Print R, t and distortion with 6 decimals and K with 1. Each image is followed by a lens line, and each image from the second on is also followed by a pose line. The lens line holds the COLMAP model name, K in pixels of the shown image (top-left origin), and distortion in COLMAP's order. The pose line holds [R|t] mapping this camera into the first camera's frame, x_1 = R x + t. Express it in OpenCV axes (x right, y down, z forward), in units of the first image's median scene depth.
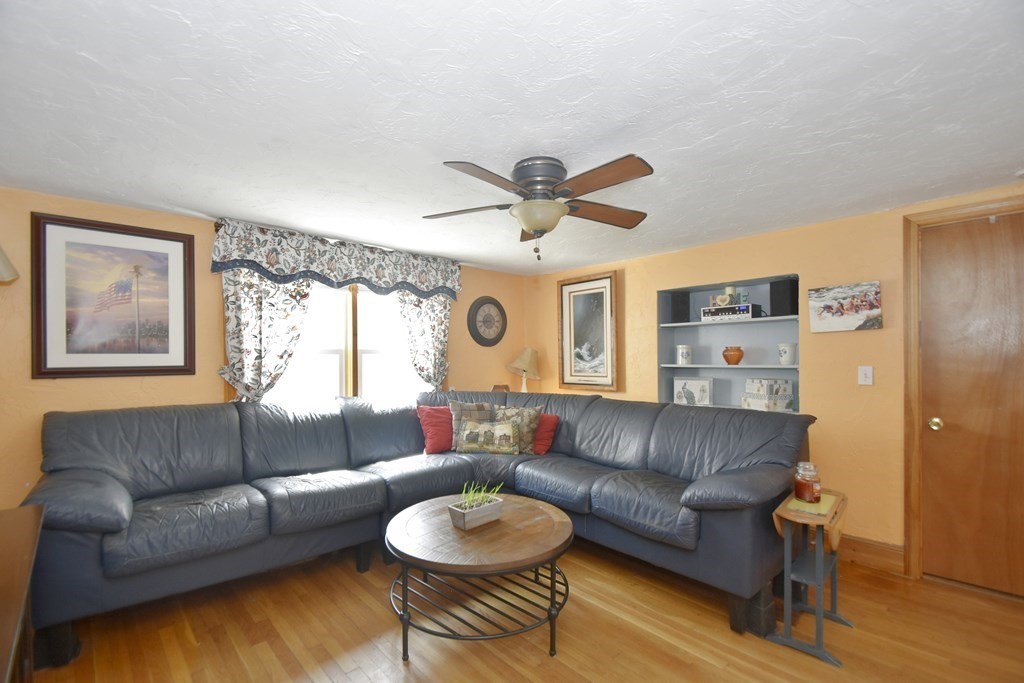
lens RADIAL K [[458.9, 0, 514.4], [0, 458.9, 351.0], [0, 0, 1]] dist [-0.000071, -0.000222]
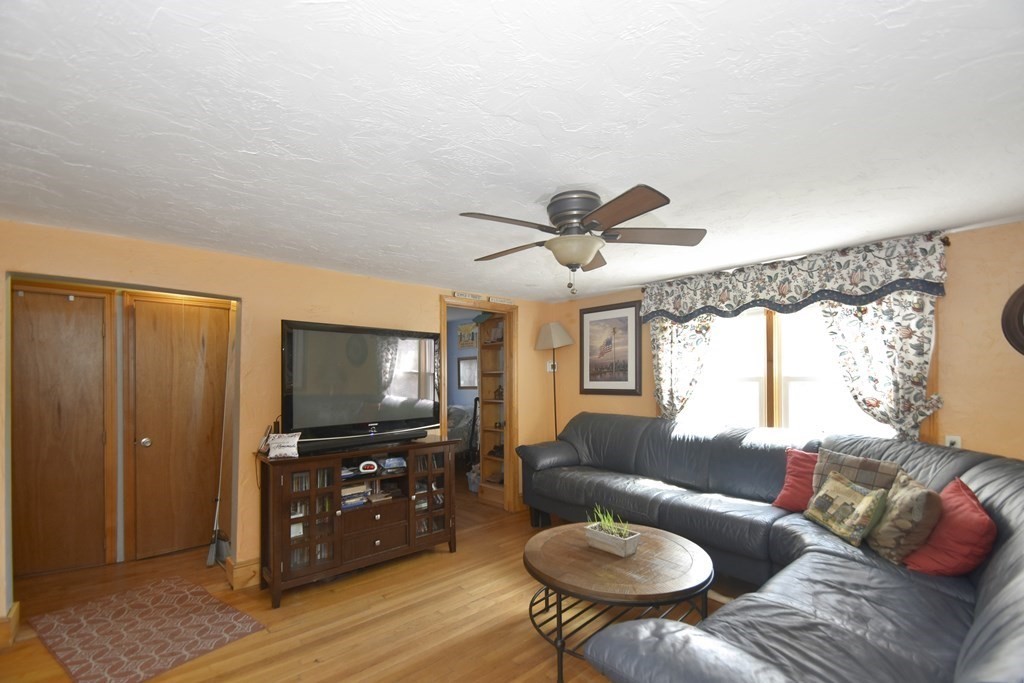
lens RADIAL K [[458.3, 0, 508.4], [0, 458.3, 360.3], [0, 0, 1]] dist [-0.001088, -0.000282]
pose [[-0.080319, -0.049492, -0.995540, 0.610735], [0.001768, 0.998758, -0.049795, 0.008061], [0.996768, -0.005760, -0.080131, 0.550333]]
